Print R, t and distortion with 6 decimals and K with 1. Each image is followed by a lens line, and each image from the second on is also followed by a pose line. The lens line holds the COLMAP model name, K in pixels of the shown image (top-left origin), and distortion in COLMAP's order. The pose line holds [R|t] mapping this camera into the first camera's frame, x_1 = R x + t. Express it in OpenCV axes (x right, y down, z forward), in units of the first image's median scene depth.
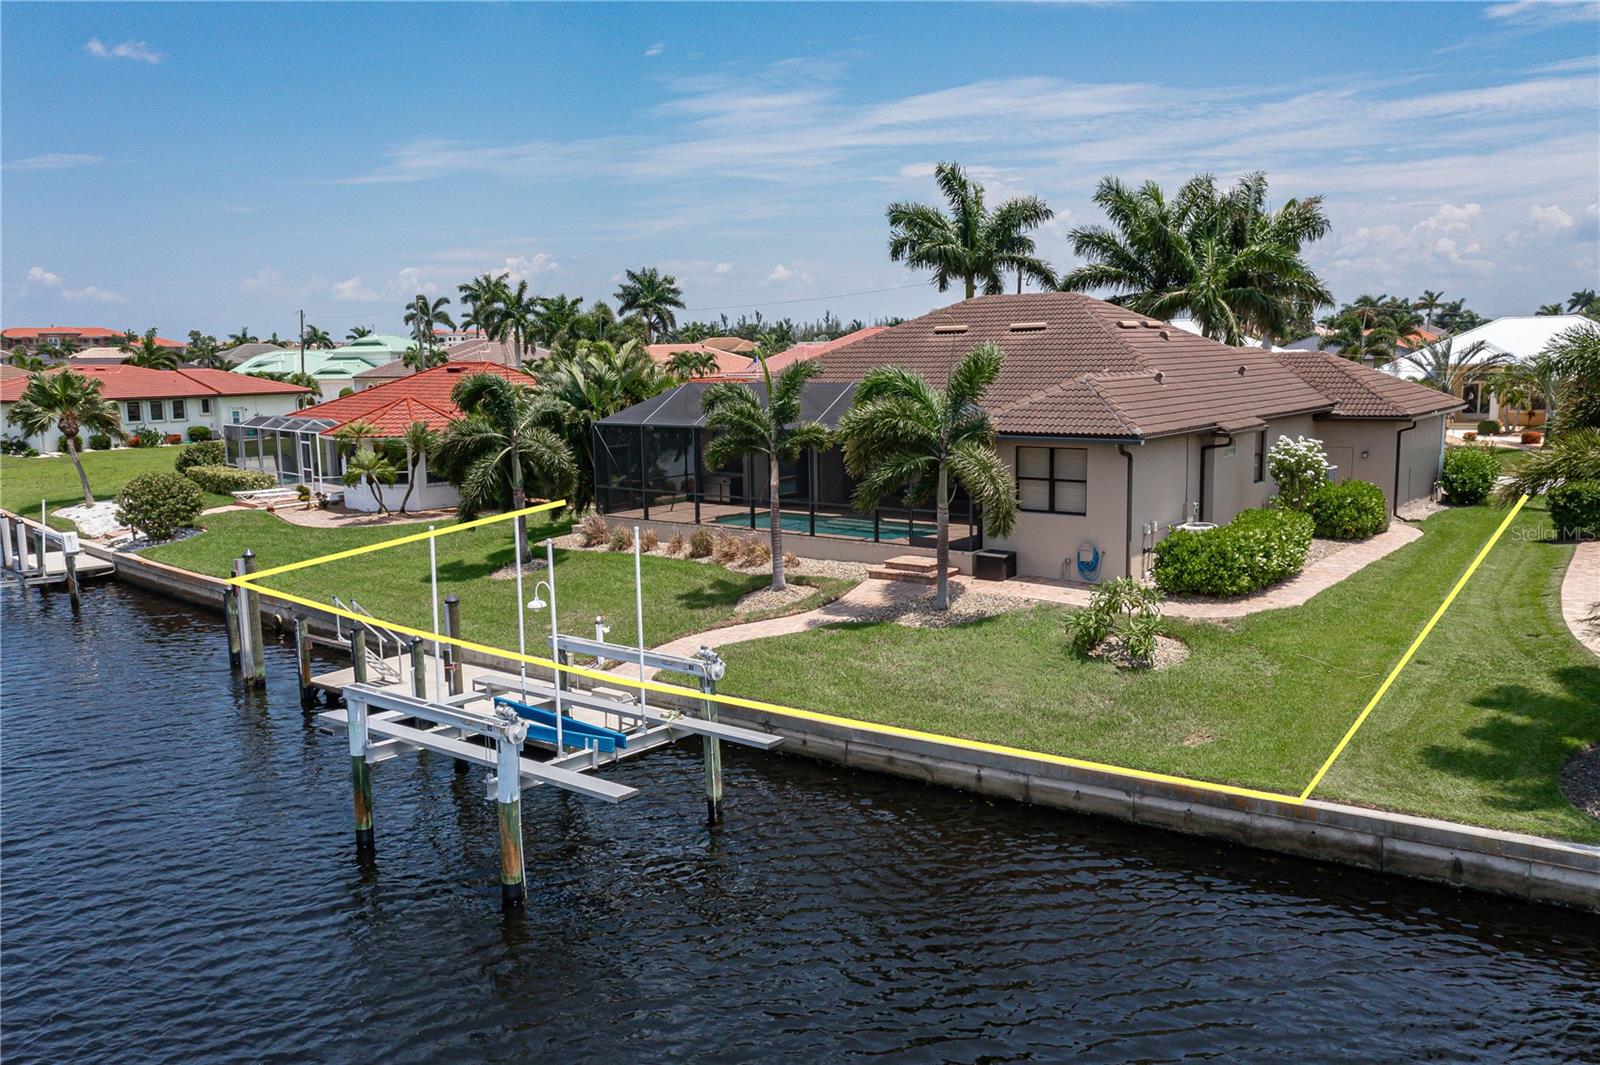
lens RADIAL K [[1267.4, 0, 800.0], [0, 1267.4, 532.5], [0, 0, 1]] dist [0.036268, 0.000923]
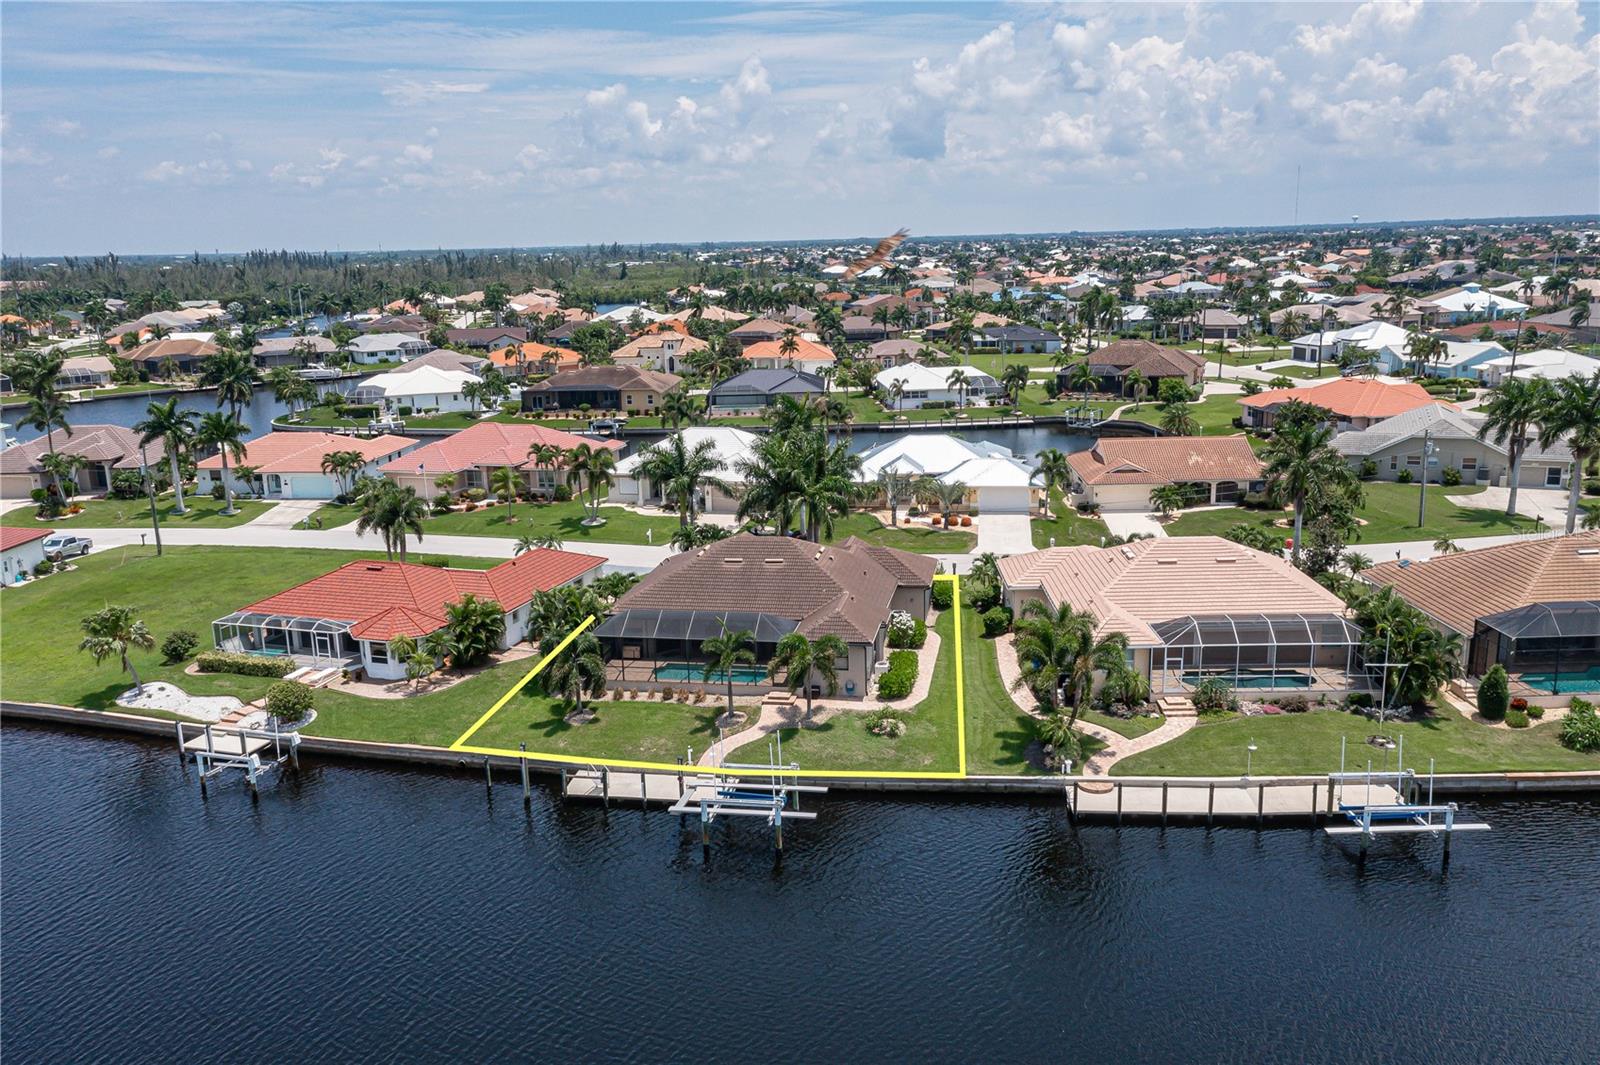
lens RADIAL K [[1267.4, 0, 800.0], [0, 1267.4, 532.5], [0, 0, 1]] dist [0.036268, 0.000923]
pose [[0.884844, -0.108186, 0.453151, -0.568459], [0.077548, 0.993297, 0.085717, -0.296031], [-0.459387, -0.040705, 0.887303, -0.697329]]
